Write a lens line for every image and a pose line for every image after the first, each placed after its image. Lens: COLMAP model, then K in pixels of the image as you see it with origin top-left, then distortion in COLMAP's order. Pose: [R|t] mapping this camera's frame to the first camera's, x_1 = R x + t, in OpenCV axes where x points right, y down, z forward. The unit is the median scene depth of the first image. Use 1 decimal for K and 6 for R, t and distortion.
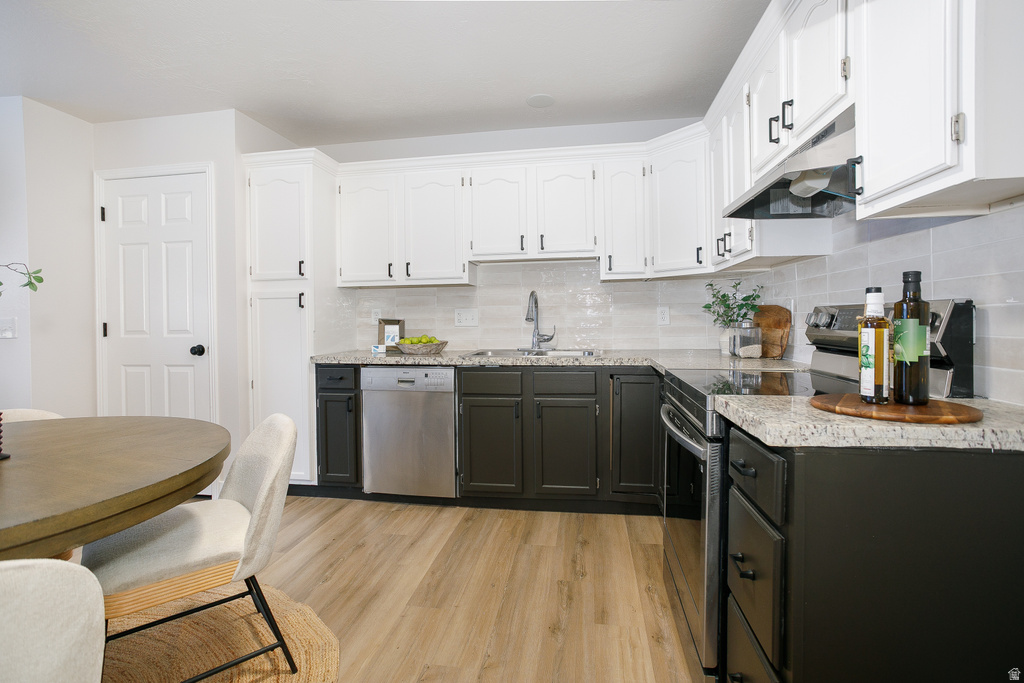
lens RADIAL K [[525.0, 0, 513.4], [0, 525.0, 319.7], [0, 0, 1]] dist [-0.002951, -0.000063]
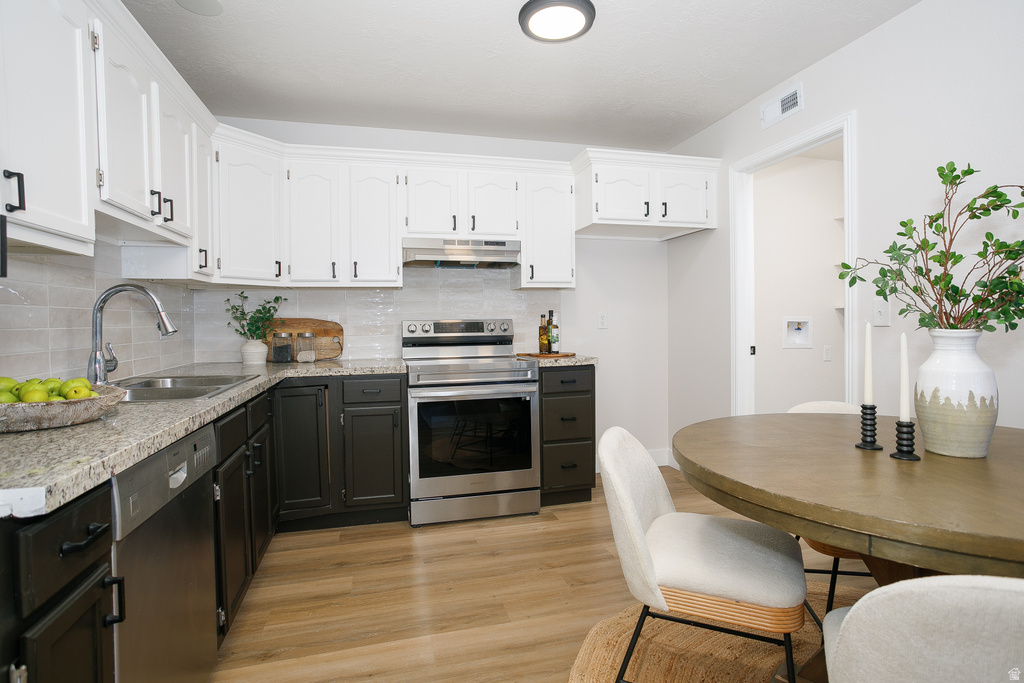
lens RADIAL K [[525.0, 0, 513.4], [0, 525.0, 319.7], [0, 0, 1]] dist [-0.002951, -0.000063]
pose [[0.922798, 0.006309, 0.385231, -0.267241], [-0.001449, 0.999916, -0.012906, 0.002846], [-0.385280, 0.011352, 0.922730, 0.042079]]
